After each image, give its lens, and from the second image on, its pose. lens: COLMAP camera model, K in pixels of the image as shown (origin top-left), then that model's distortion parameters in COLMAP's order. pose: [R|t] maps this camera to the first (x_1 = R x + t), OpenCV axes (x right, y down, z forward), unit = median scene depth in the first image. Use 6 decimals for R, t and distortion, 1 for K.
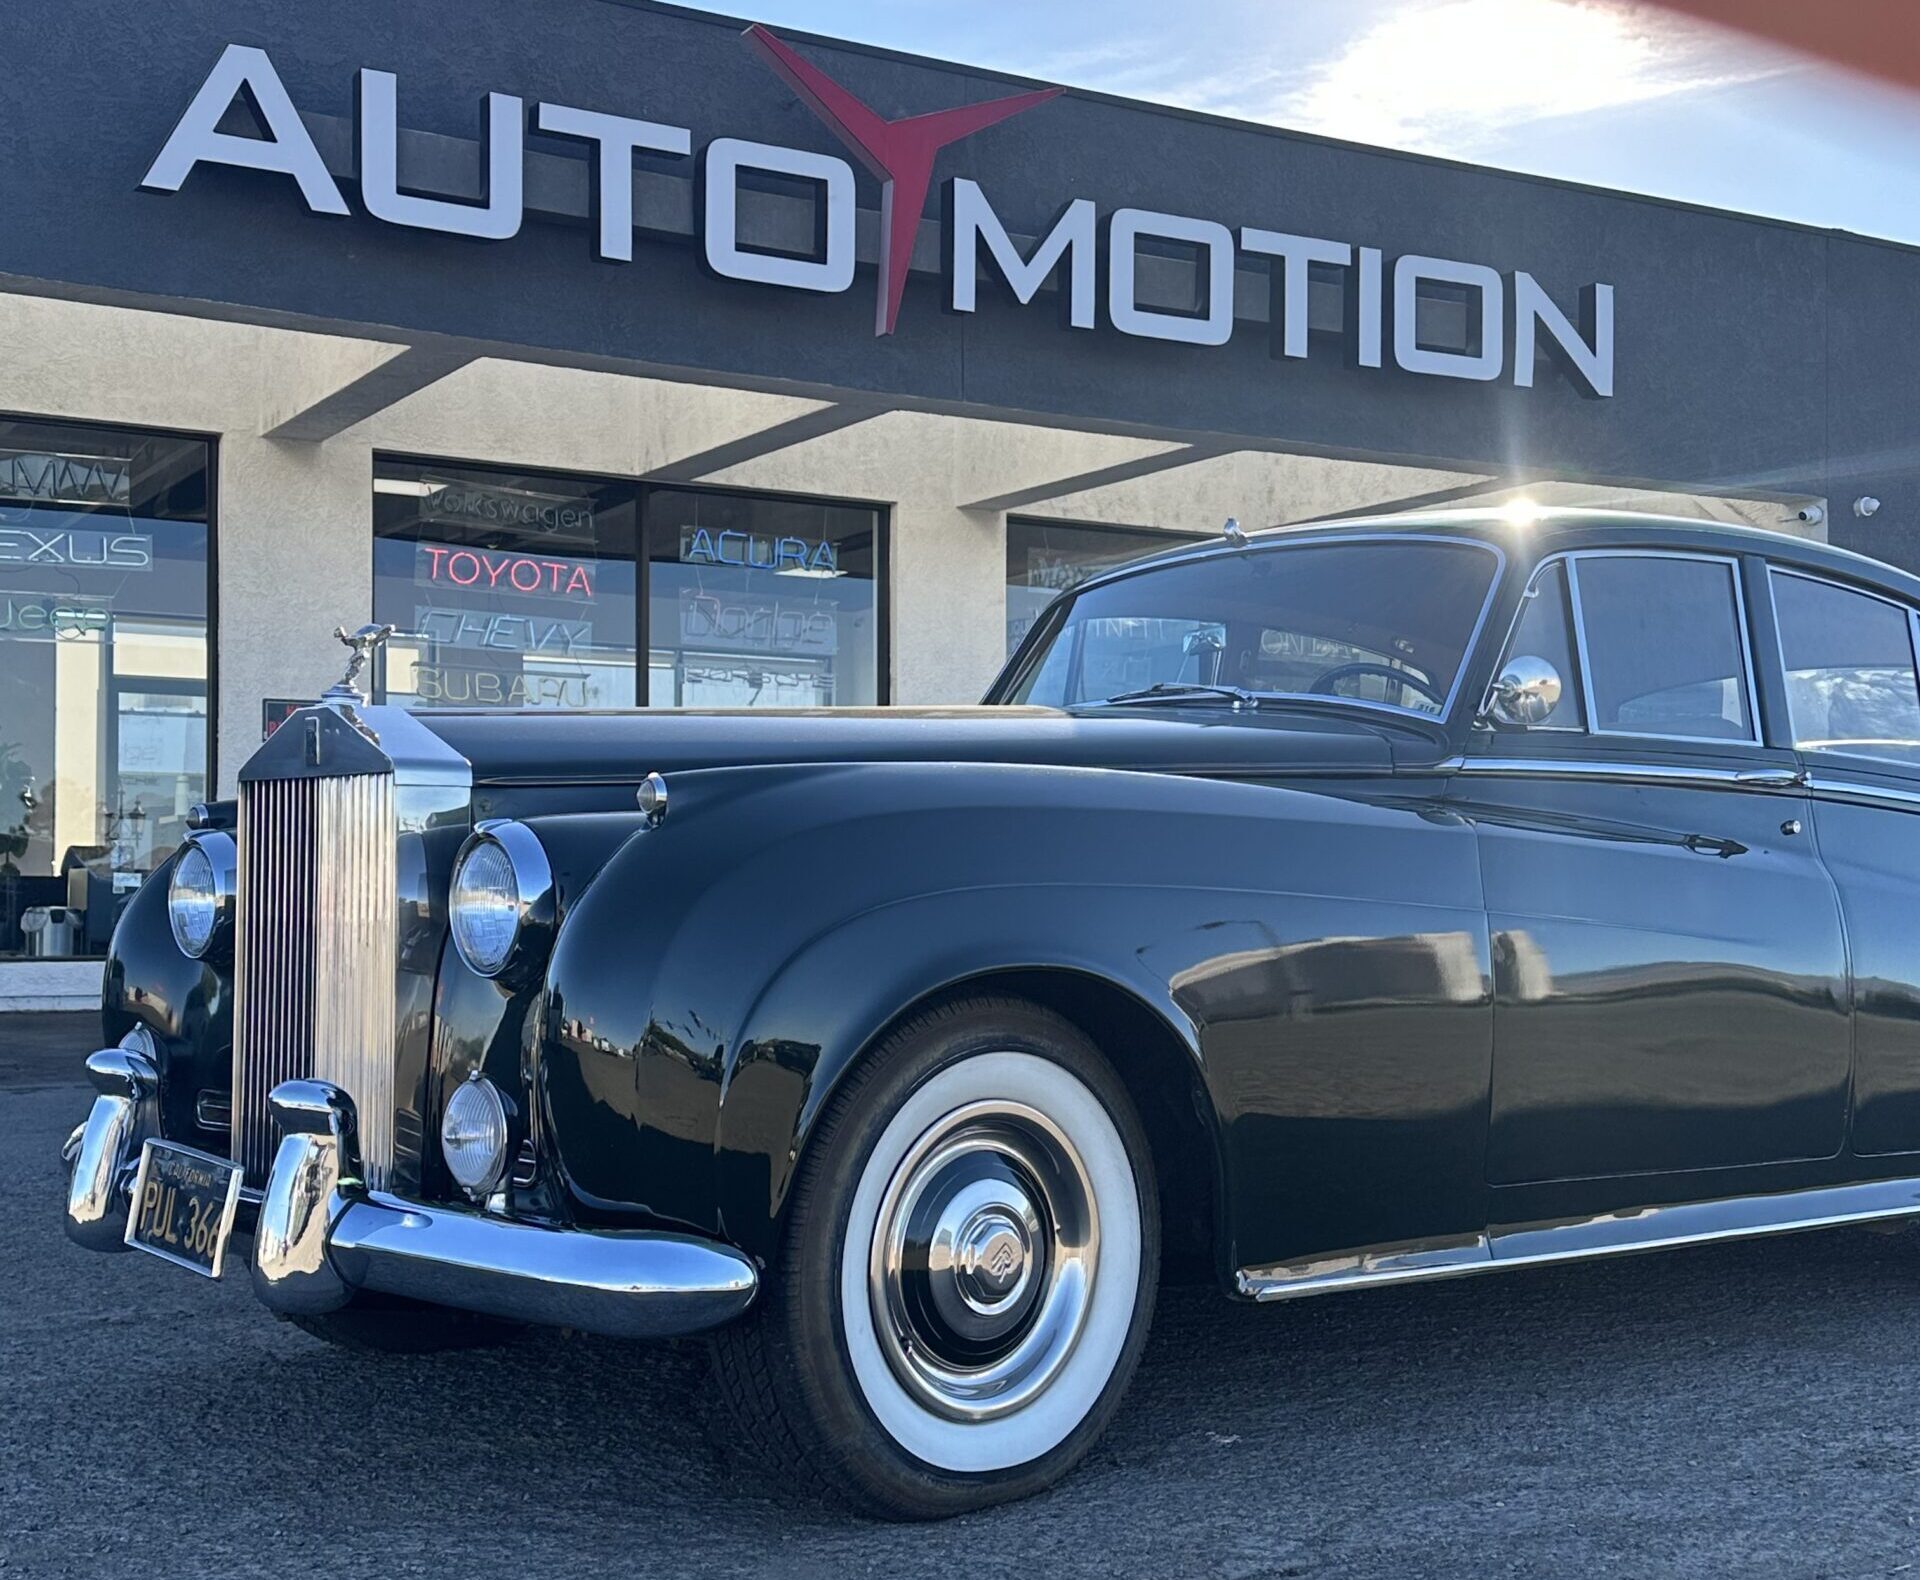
lens RADIAL K [[2497.7, 0, 965.9], [0, 2497.7, 830.3], [0, 0, 1]] dist [0.213985, -0.438921]
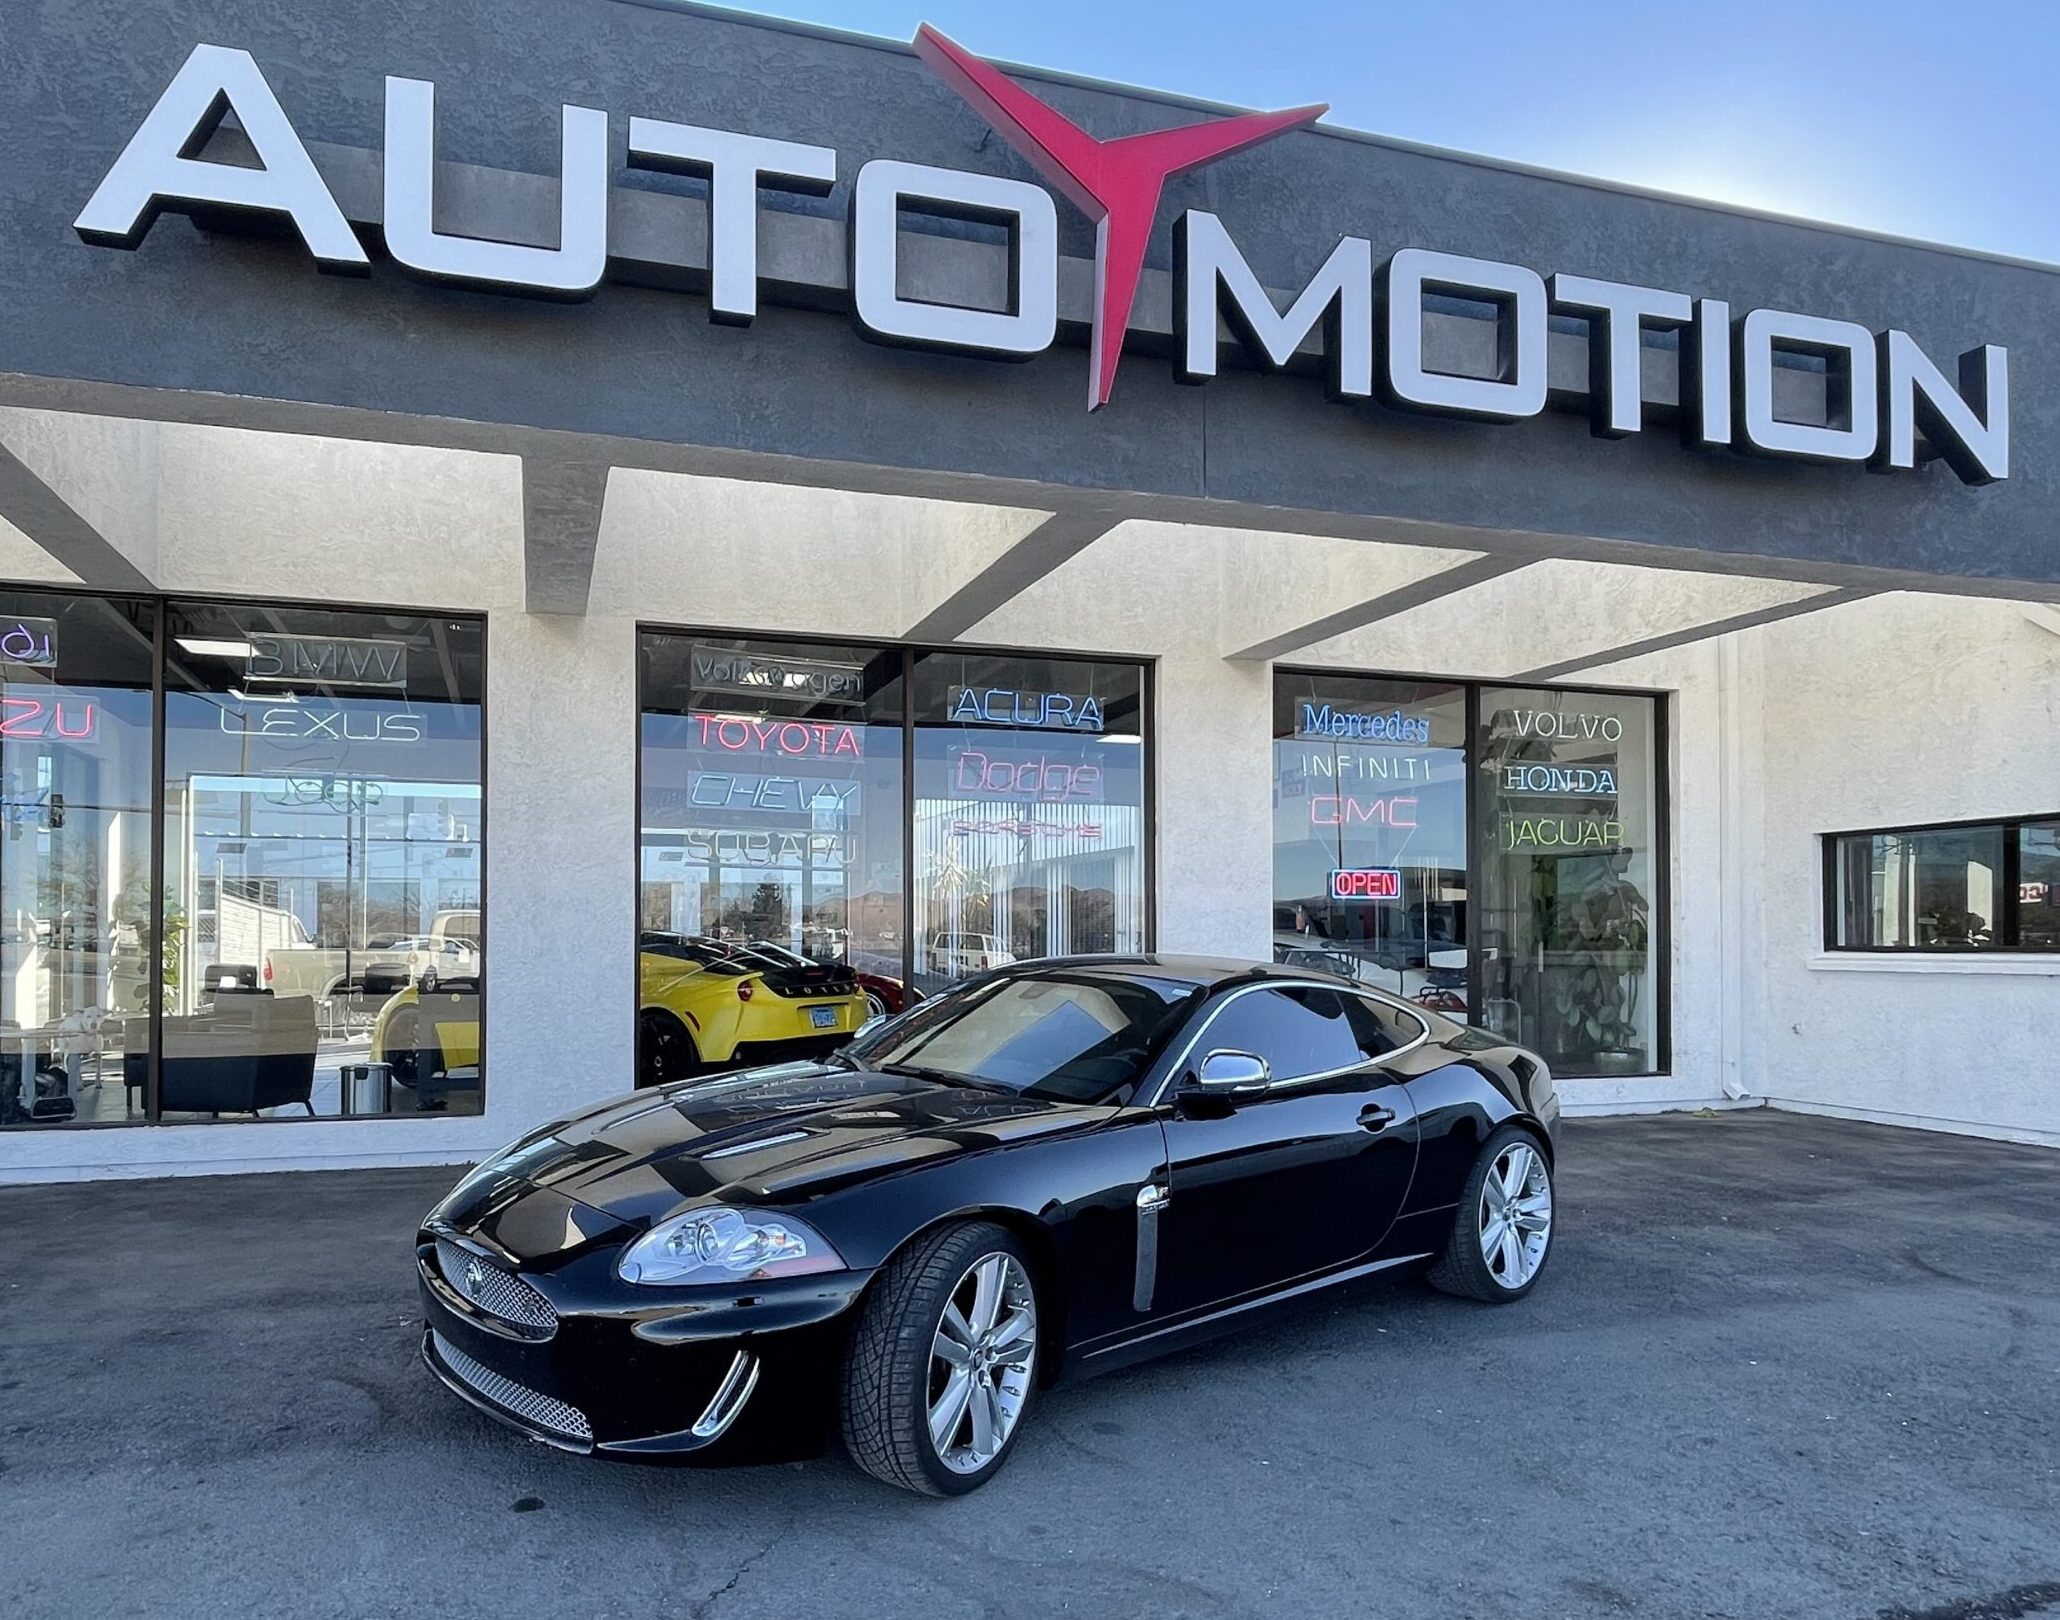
lens RADIAL K [[1376.4, 0, 924.8], [0, 1376.4, 908.2], [0, 0, 1]] dist [-0.008651, 0.004101]
pose [[0.970118, -0.007252, -0.242525, 0.017971], [0.009168, 0.999935, 0.006772, -0.039741], [0.242460, -0.008793, 0.970122, 0.536105]]
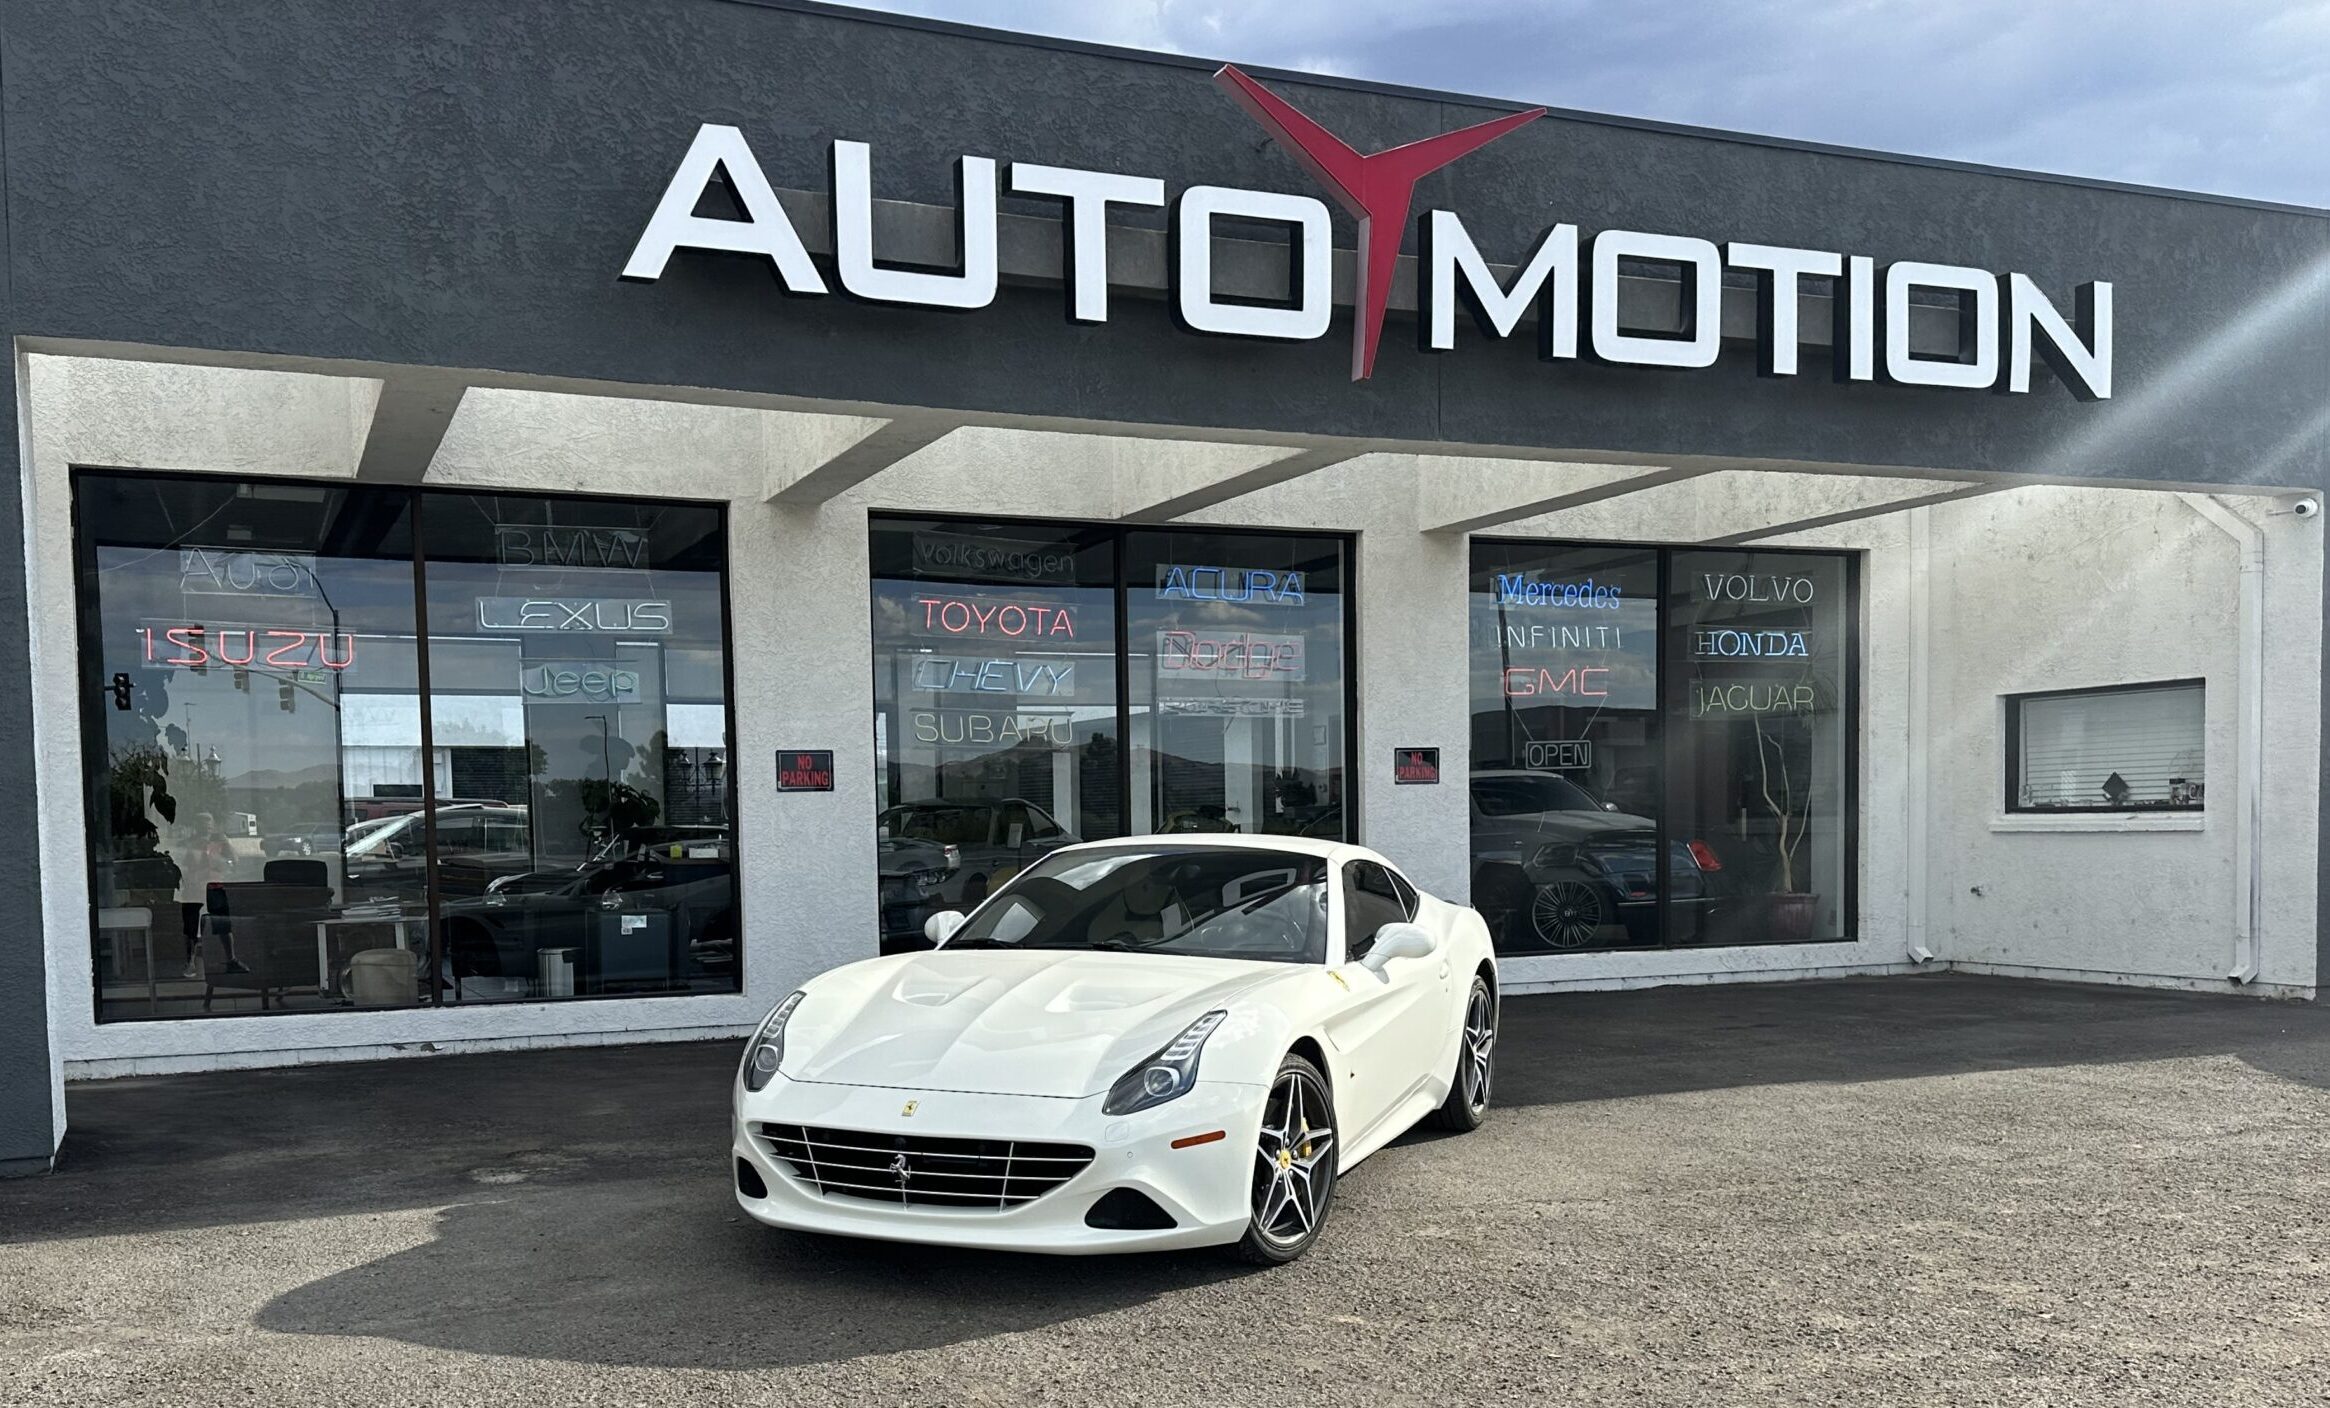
lens RADIAL K [[2068.0, 0, 1122.2], [0, 2068.0, 921.8], [0, 0, 1]] dist [0.182253, -0.367847]
pose [[0.991570, -0.012532, -0.128963, -0.021076], [0.022721, 0.996707, 0.077839, -0.048747], [0.127562, -0.080113, 0.988590, 0.154370]]
